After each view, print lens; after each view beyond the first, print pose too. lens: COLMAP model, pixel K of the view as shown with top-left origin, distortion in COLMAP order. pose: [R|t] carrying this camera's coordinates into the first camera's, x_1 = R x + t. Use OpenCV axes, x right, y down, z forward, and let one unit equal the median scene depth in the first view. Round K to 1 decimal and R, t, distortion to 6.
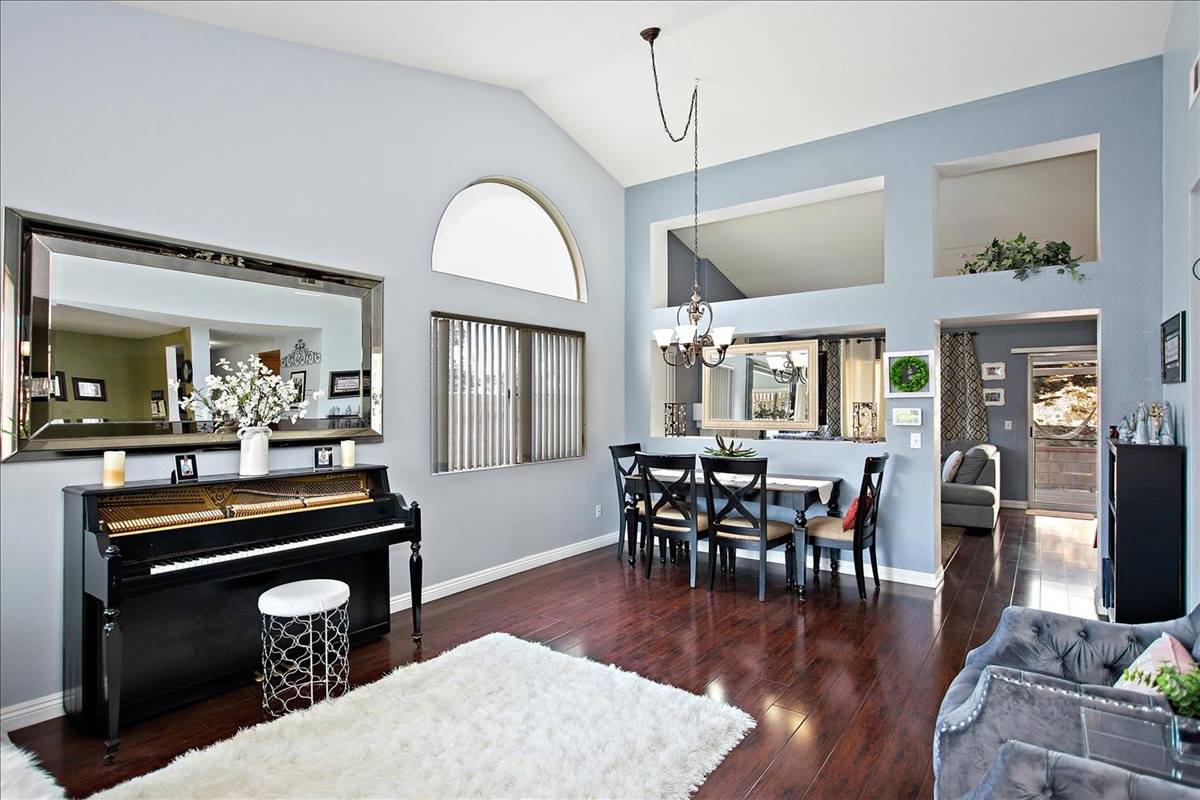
lens RADIAL K [[606.7, 0, 597.7], [0, 606.7, 404.1], [0, 0, 1]] dist [-0.004171, 0.000916]
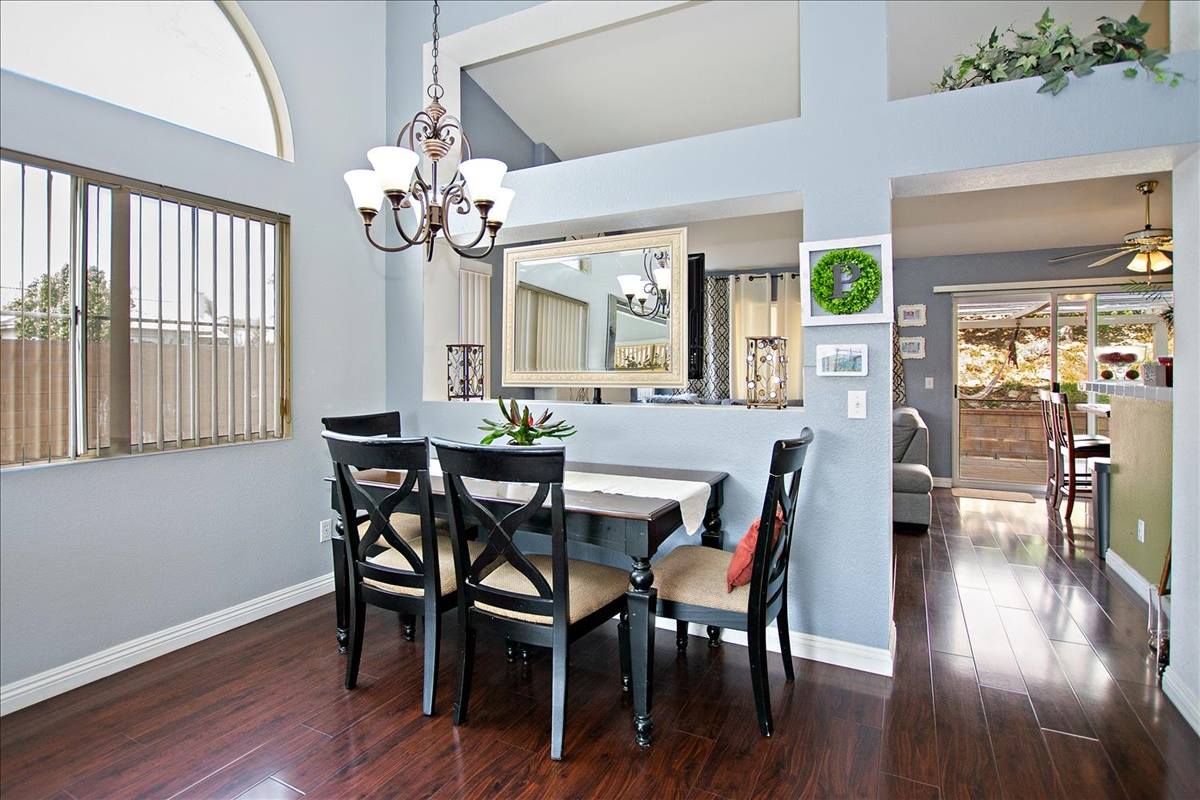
lens RADIAL K [[606.7, 0, 592.7], [0, 606.7, 367.4], [0, 0, 1]] dist [-0.004171, 0.000916]
pose [[0.987937, 0.001585, 0.154846, 0.183237], [-0.001320, 0.999997, -0.001814, 0.025547], [-0.154848, 0.001588, 0.987937, 0.441941]]
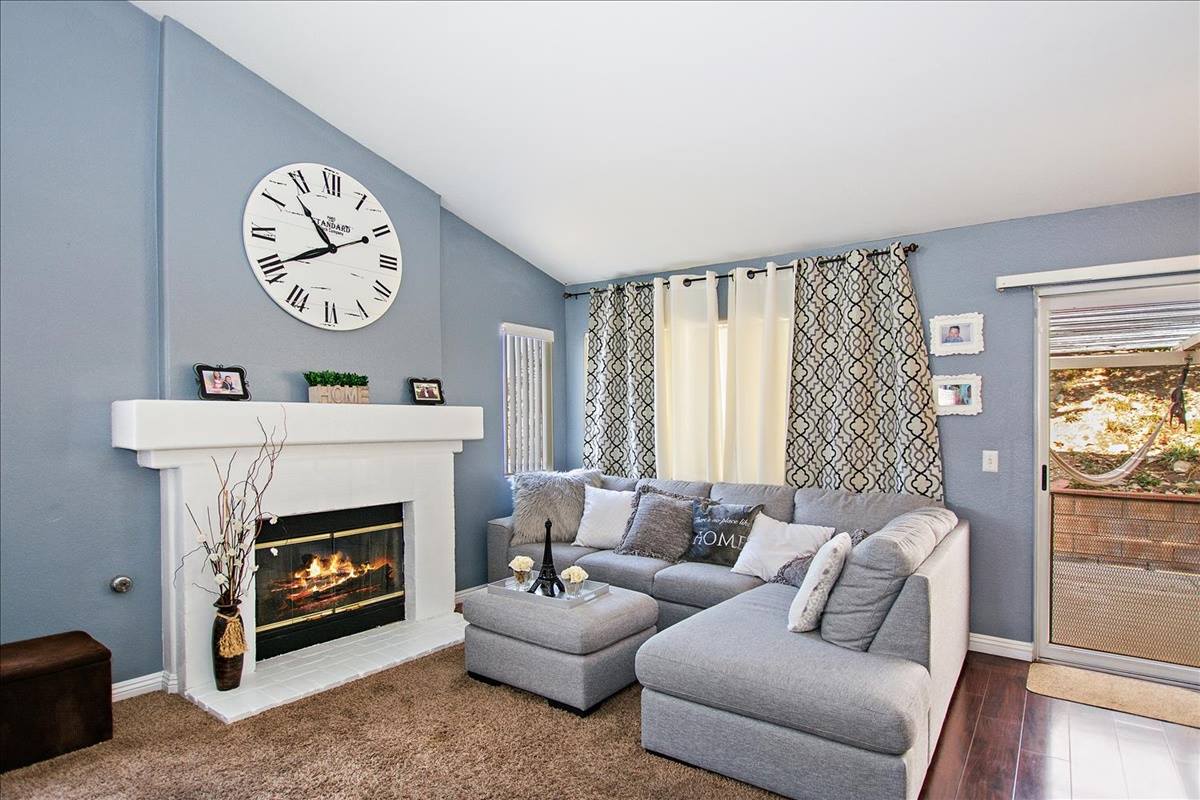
lens RADIAL K [[606.7, 0, 609.0], [0, 606.7, 422.3], [0, 0, 1]] dist [-0.004171, 0.000916]
pose [[0.999973, 0.005838, -0.004407, 0.654460], [-0.005828, 0.999980, 0.002319, 0.013001], [0.004421, -0.002294, 0.999988, 0.910105]]
